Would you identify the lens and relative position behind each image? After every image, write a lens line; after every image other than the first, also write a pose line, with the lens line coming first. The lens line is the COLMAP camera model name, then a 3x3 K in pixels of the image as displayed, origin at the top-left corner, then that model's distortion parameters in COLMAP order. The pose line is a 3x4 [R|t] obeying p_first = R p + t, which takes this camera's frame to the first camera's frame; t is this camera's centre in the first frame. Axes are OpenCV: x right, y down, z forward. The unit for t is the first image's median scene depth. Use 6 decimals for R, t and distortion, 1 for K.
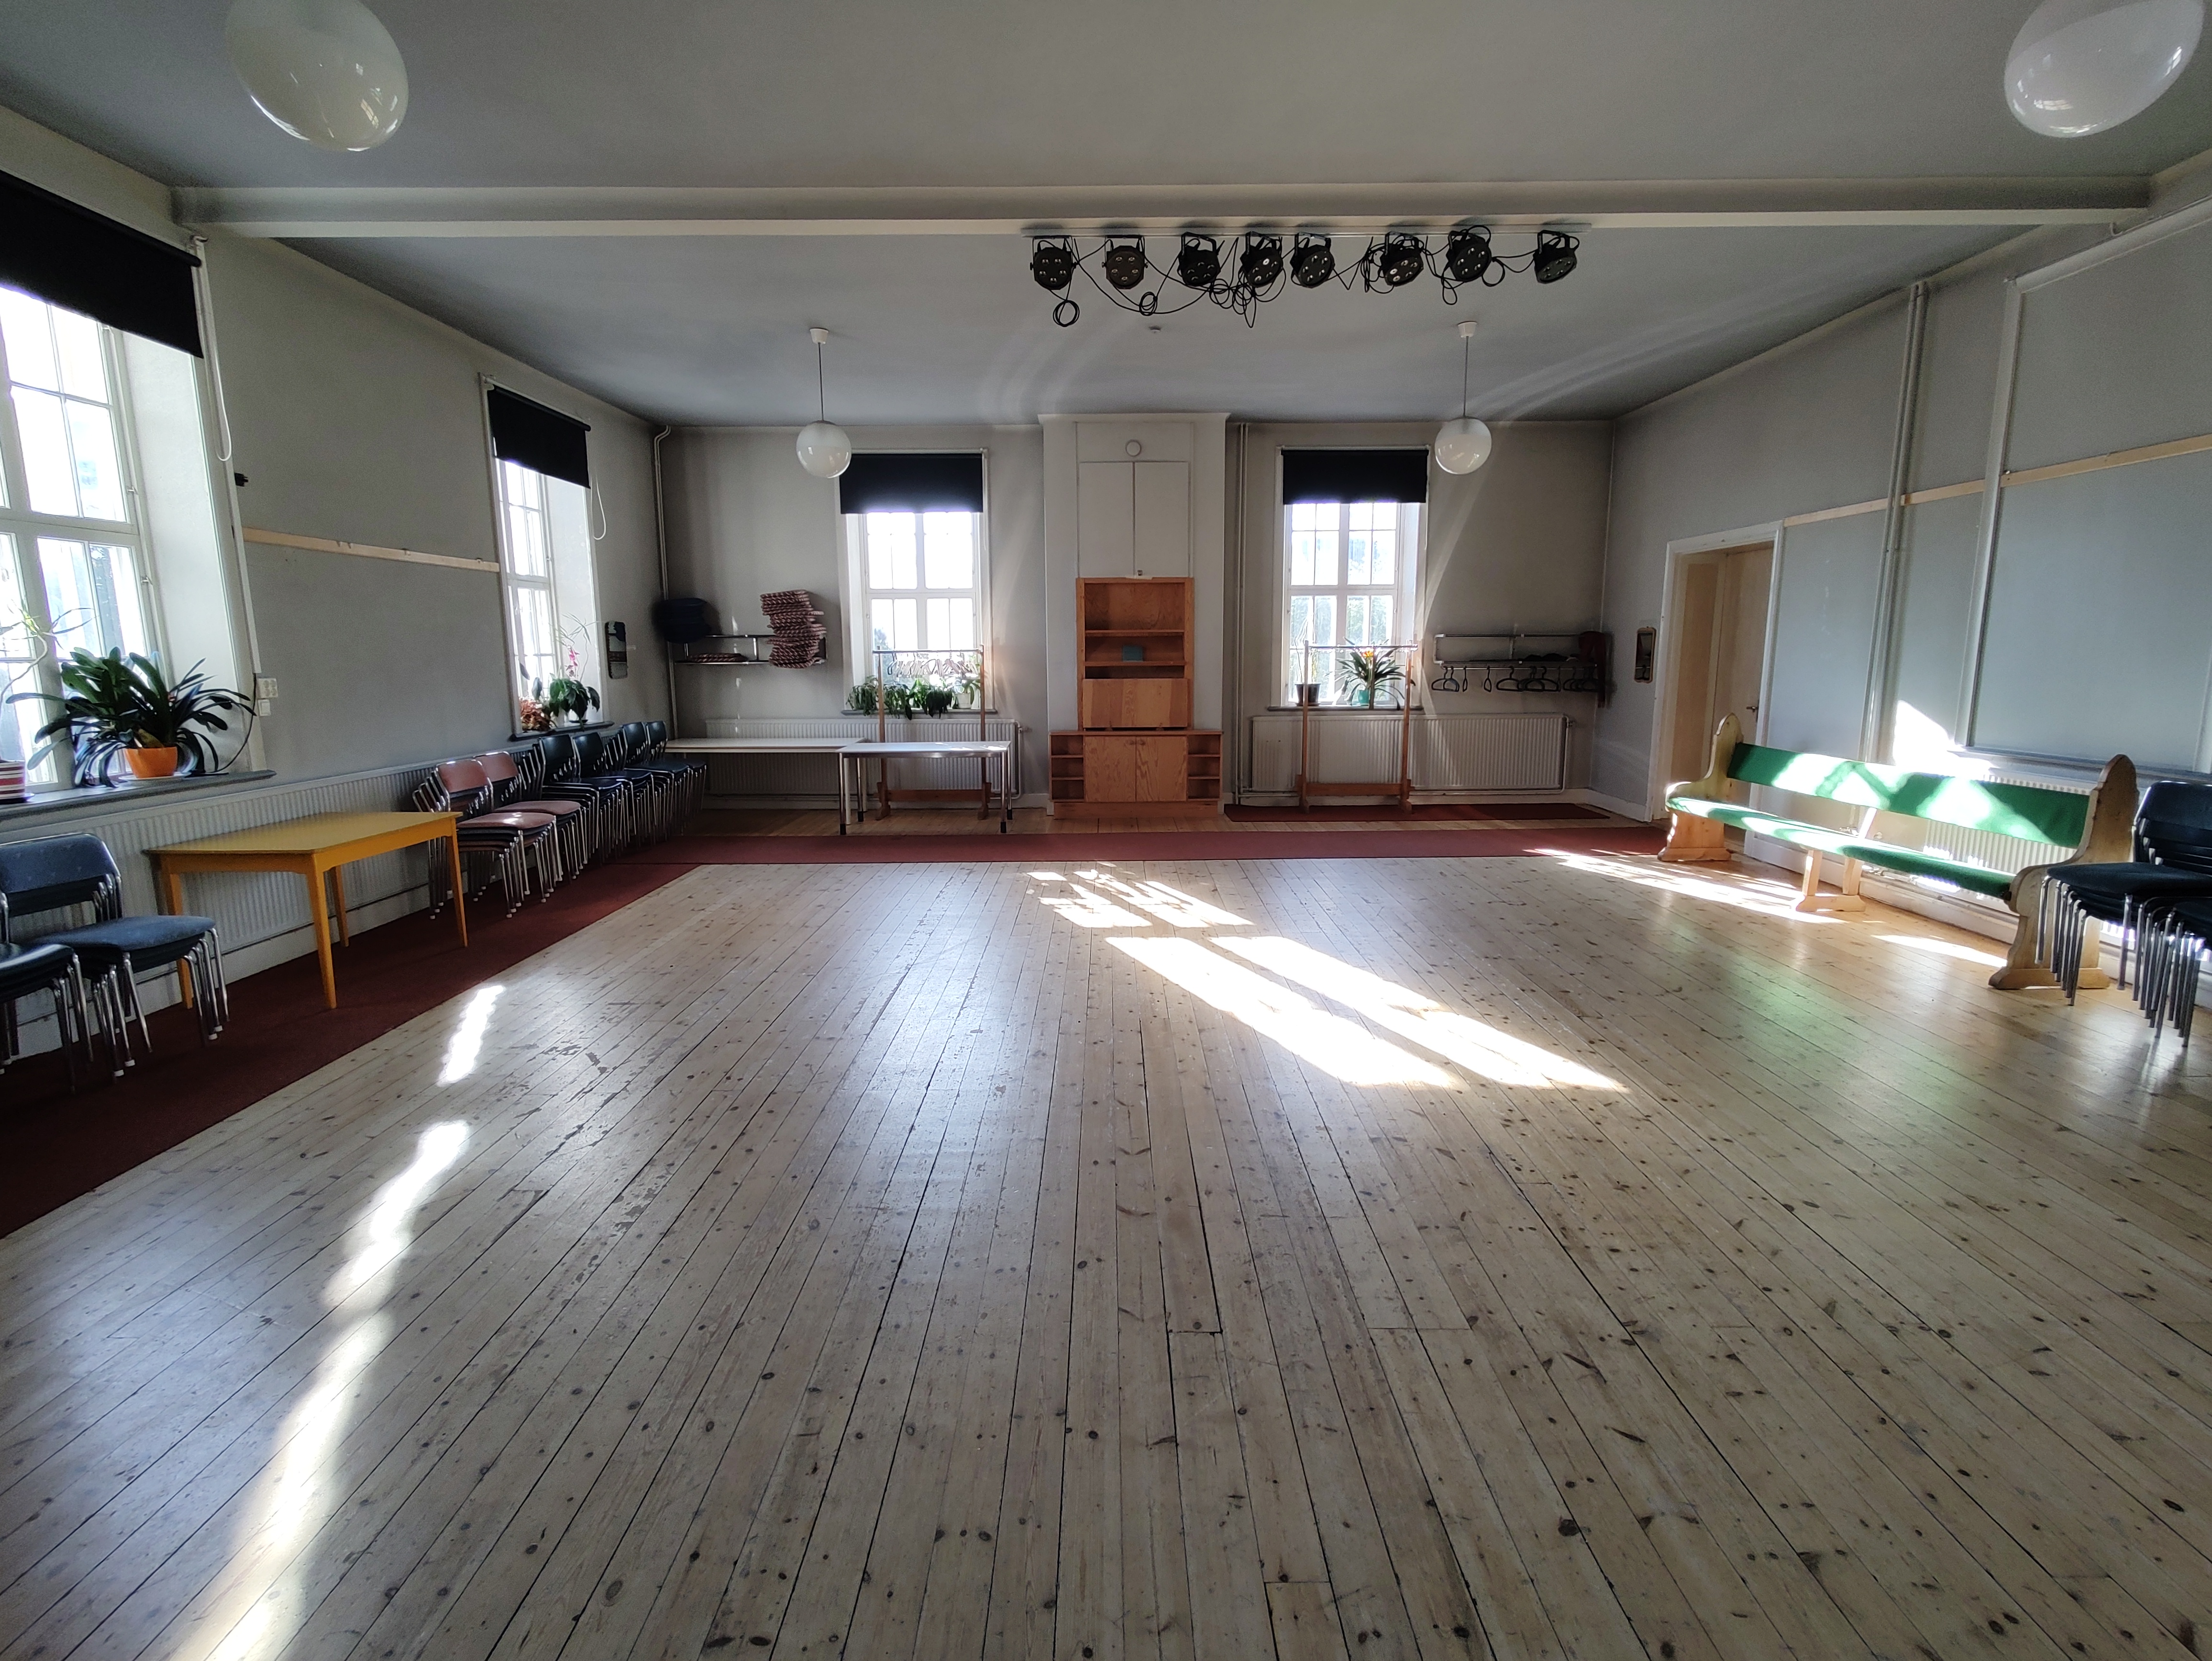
lens RADIAL K [[1068.3, 0, 1099.8], [0, 1068.3, 825.7], [0, 0, 1]] dist [0.000284, -0.001317]
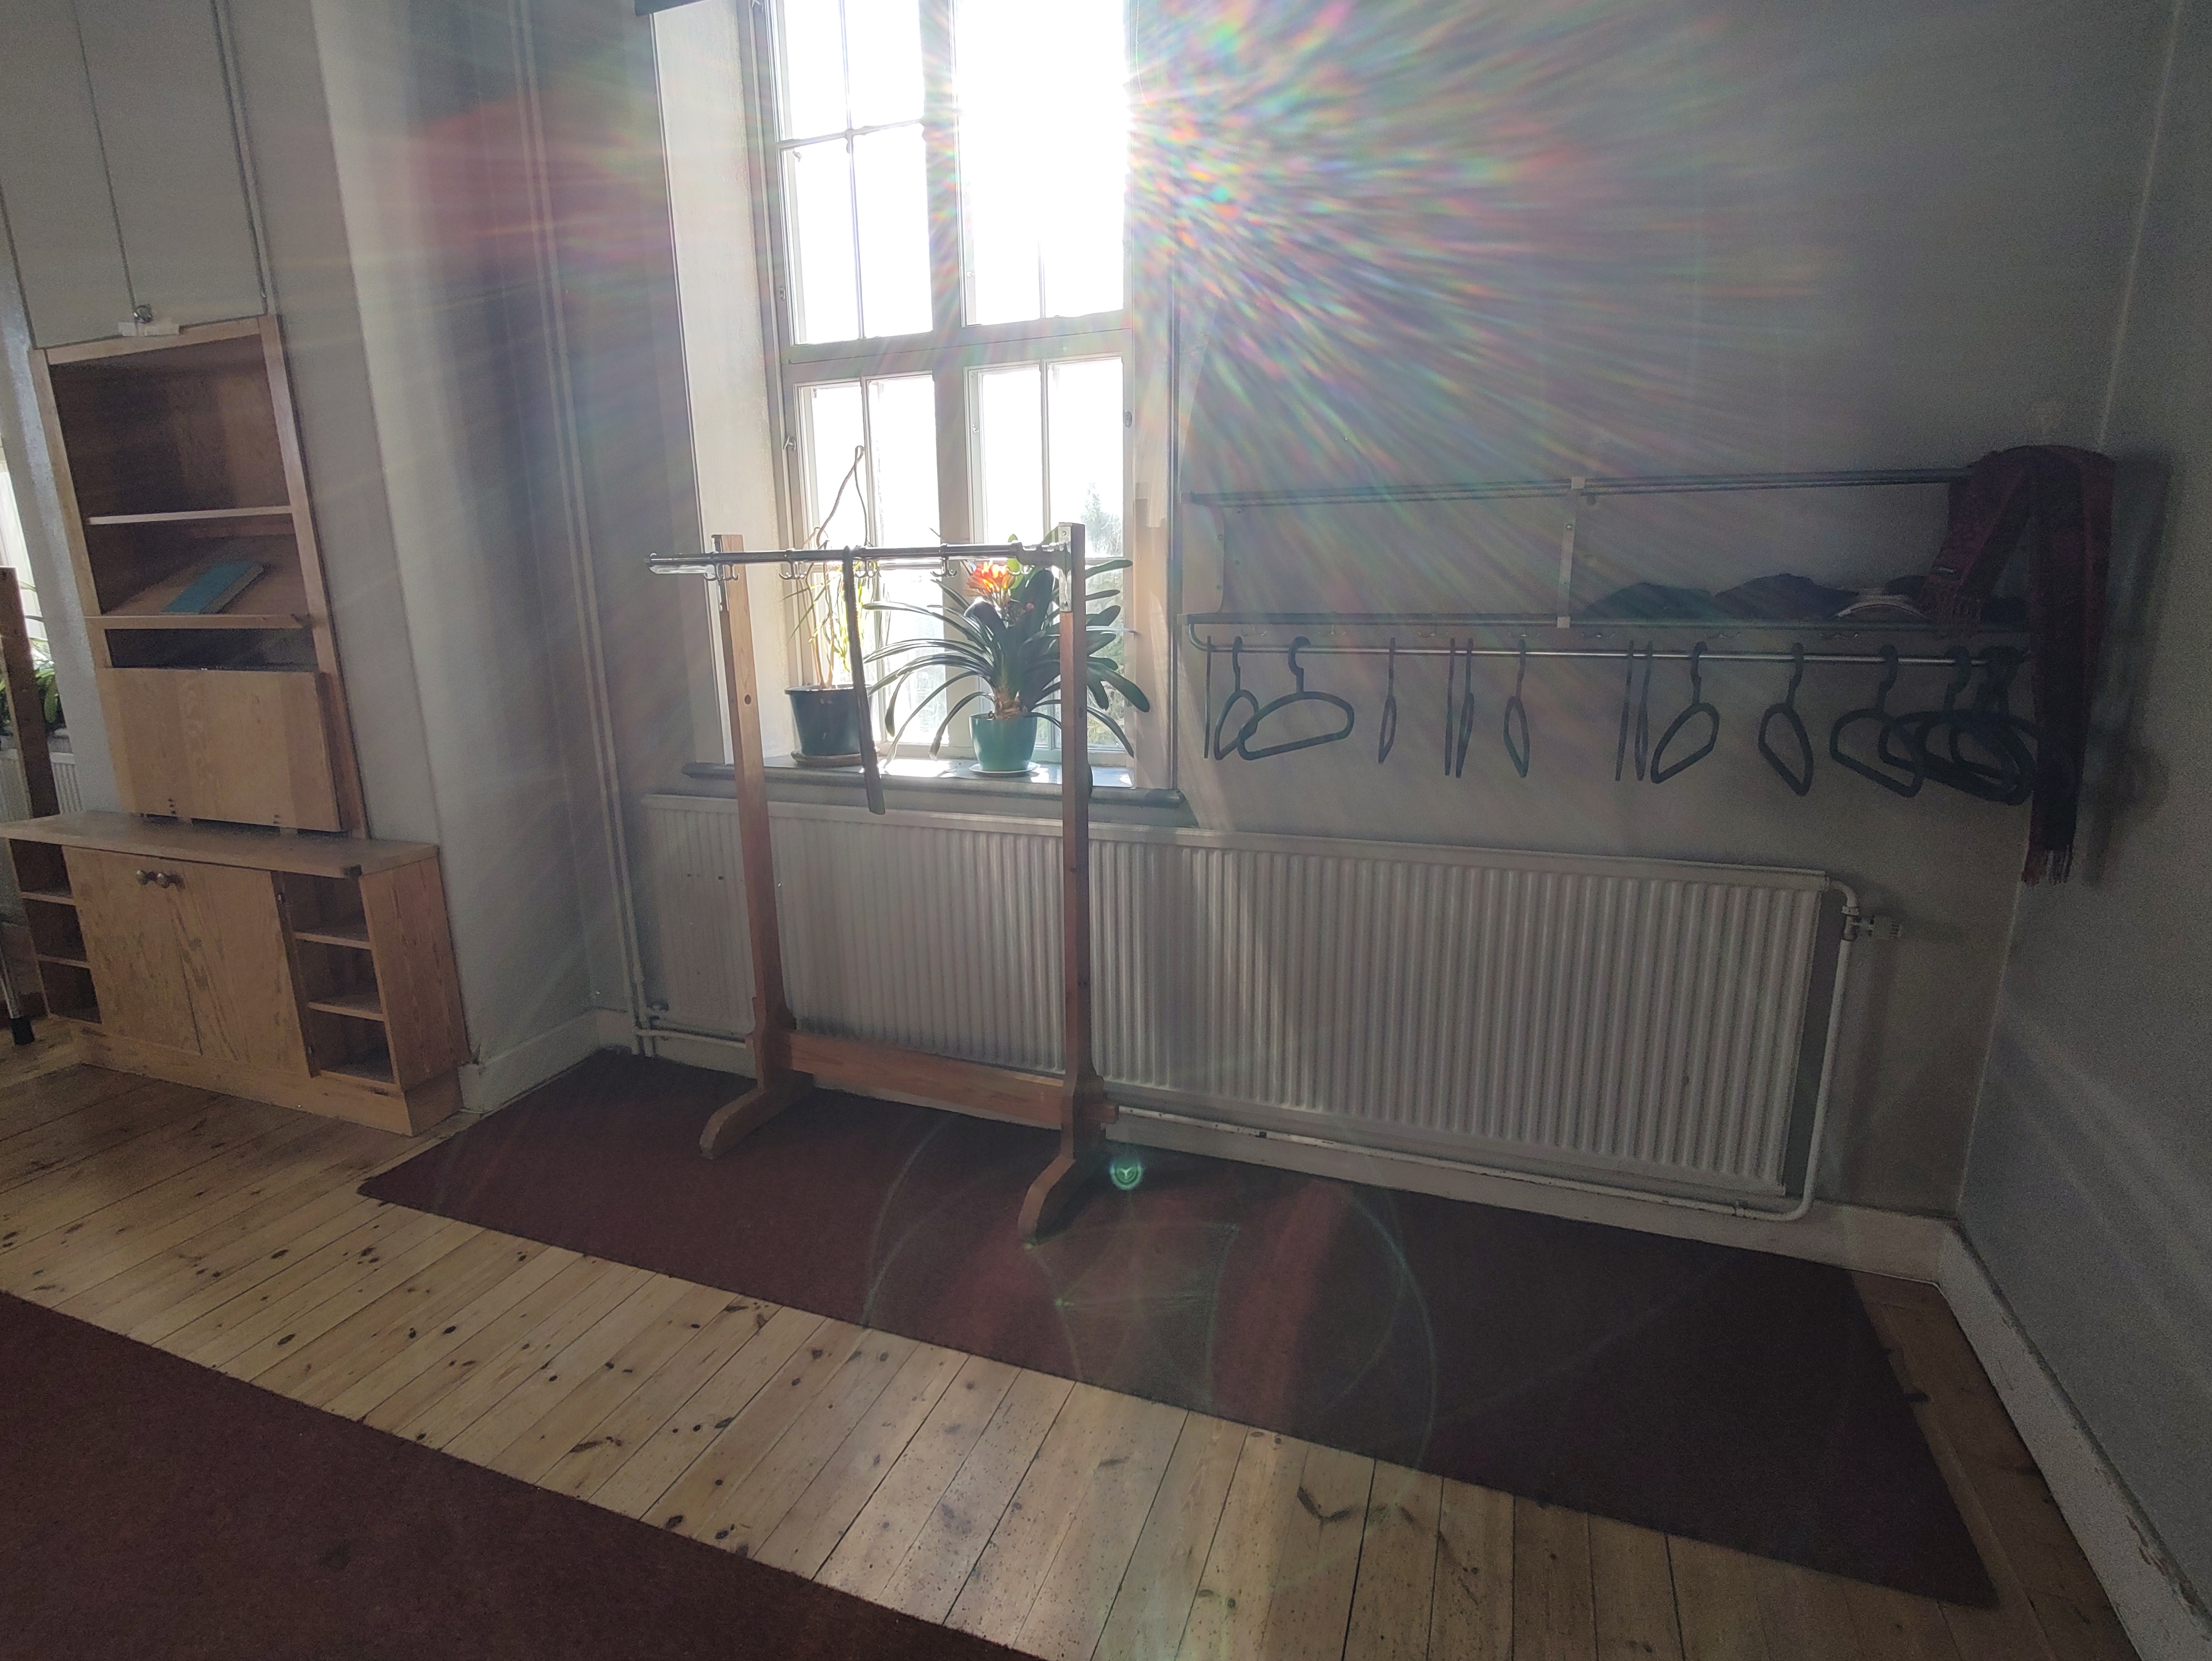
lens RADIAL K [[1068.3, 0, 1099.8], [0, 1068.3, 825.7], [0, 0, 1]] dist [0.000284, -0.001317]
pose [[0.935720, 0.070626, -0.345600, 0.391578], [-0.047783, 0.996099, 0.074187, -0.128086], [0.349491, -0.052904, 0.935445, 0.796102]]
